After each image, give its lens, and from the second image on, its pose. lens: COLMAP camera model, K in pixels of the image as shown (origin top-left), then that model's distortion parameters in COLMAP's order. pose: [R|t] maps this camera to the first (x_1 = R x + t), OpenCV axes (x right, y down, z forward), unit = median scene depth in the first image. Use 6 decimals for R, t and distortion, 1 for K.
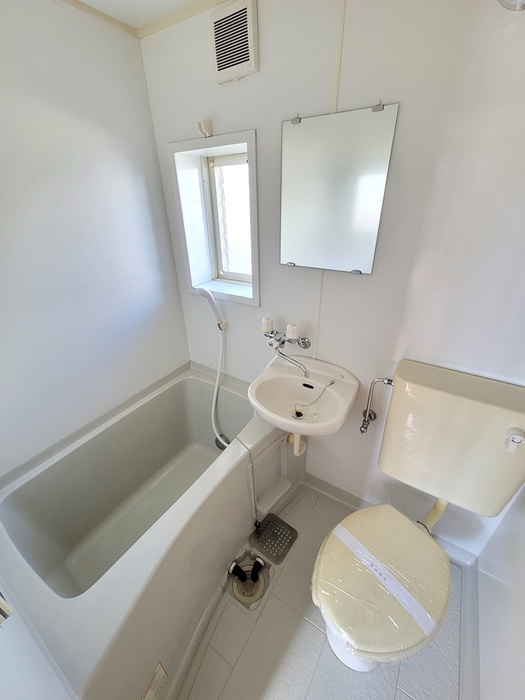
lens RADIAL K [[284.2, 0, 264.1], [0, 284.2, 350.4], [0, 0, 1]] dist [-0.007177, 0.002464]
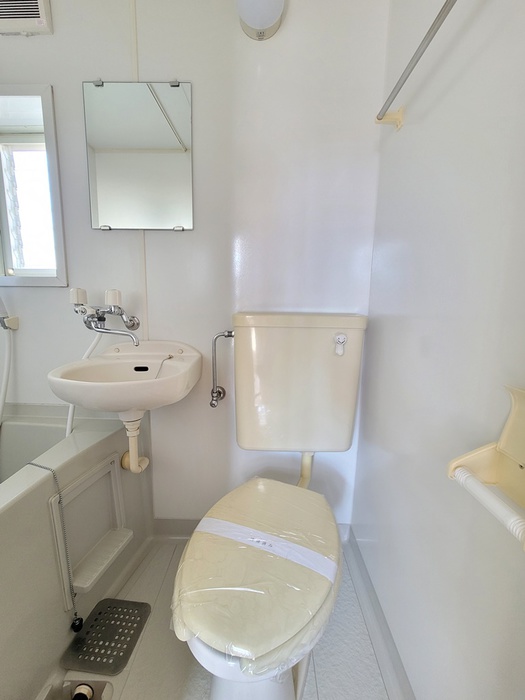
lens RADIAL K [[284.2, 0, 262.7], [0, 284.2, 351.9], [0, 0, 1]] dist [-0.007177, 0.002464]
pose [[0.853196, -0.046522, 0.519512, 0.029294], [0.217136, 0.937285, -0.272670, 0.343999], [-0.474246, 0.345445, 0.809789, 0.148984]]
